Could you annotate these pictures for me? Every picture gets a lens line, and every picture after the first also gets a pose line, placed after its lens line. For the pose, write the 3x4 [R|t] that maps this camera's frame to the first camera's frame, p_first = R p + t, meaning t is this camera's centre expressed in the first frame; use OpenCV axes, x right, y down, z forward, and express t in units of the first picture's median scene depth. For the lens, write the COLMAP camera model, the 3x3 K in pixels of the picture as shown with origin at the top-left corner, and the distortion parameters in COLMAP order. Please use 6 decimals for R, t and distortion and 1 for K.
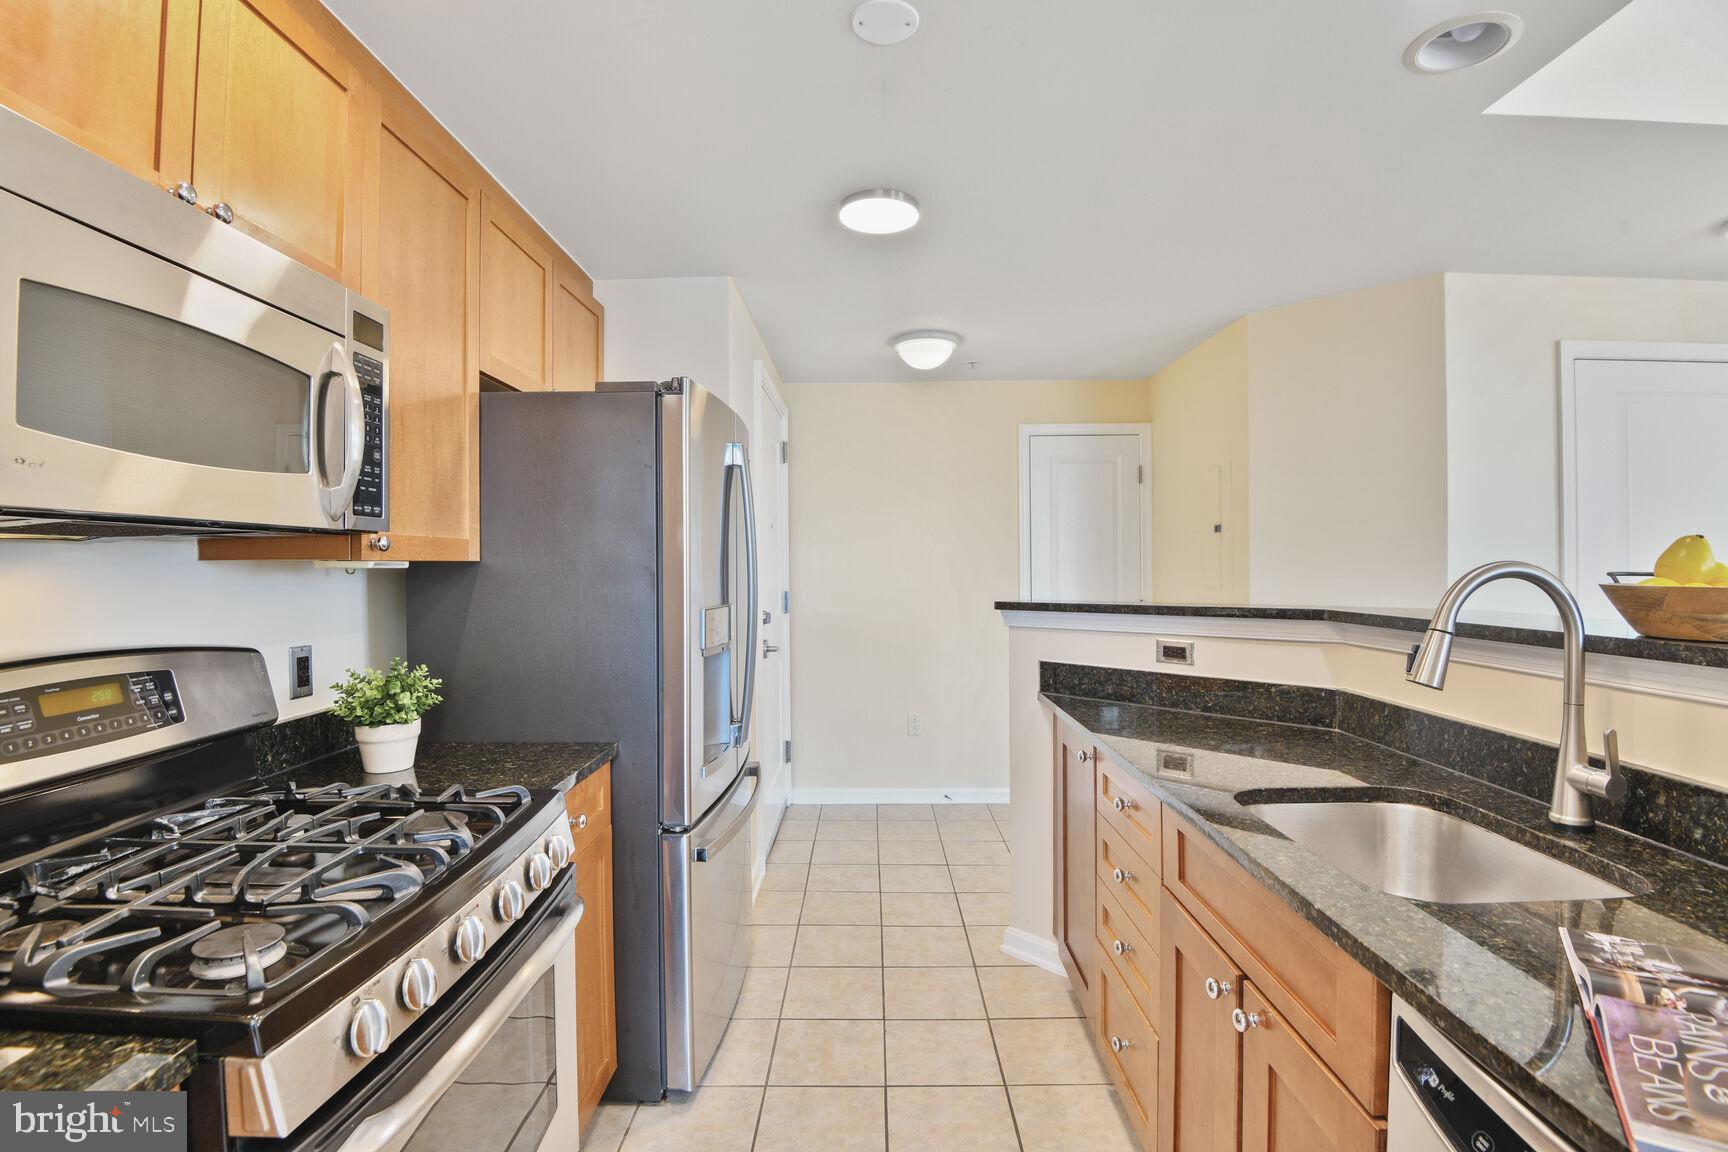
lens RADIAL K [[796.6, 0, 869.5], [0, 796.6, 568.9], [0, 0, 1]] dist [-0.010937, -0.022993]
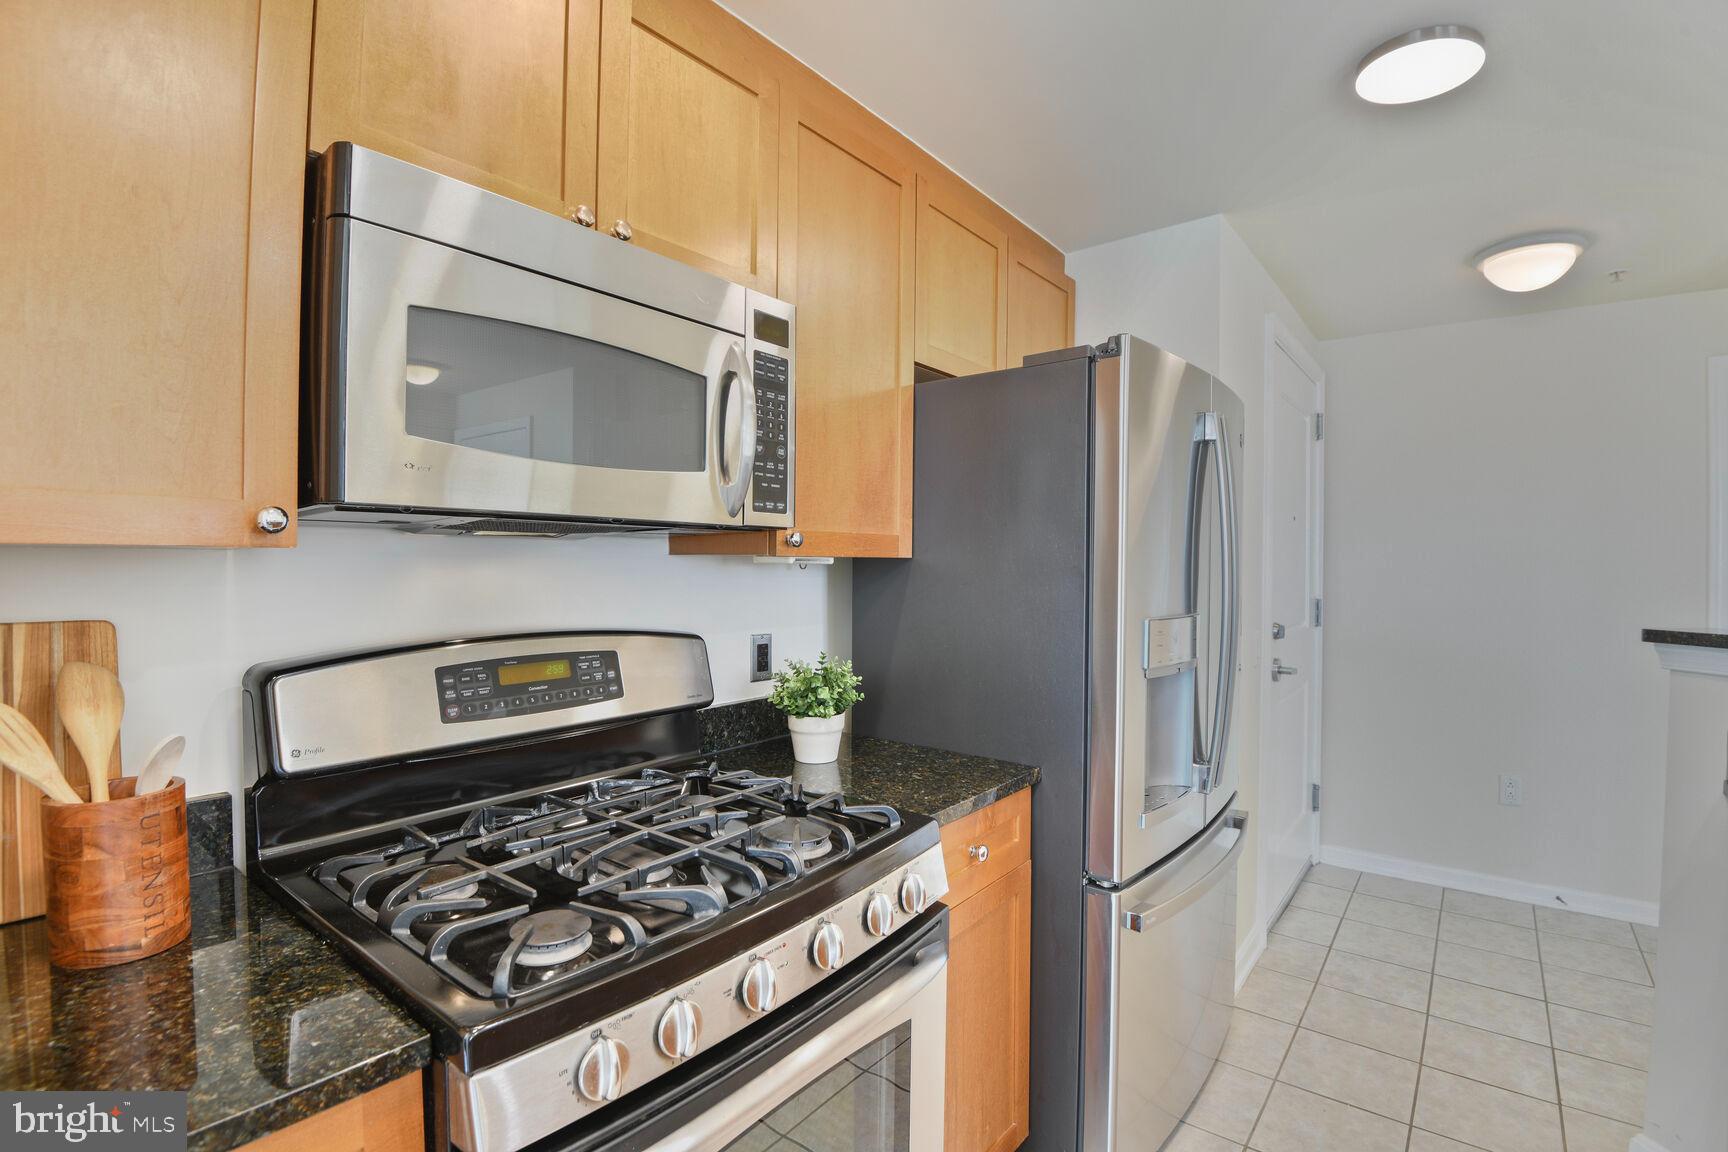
lens RADIAL K [[796.6, 0, 869.5], [0, 796.6, 568.9], [0, 0, 1]] dist [-0.010937, -0.022993]
pose [[0.788249, 0.016421, -0.615137, 0.080213], [-0.015332, 0.999858, 0.007044, -0.002806], [0.615166, 0.003879, 0.788388, 0.232924]]
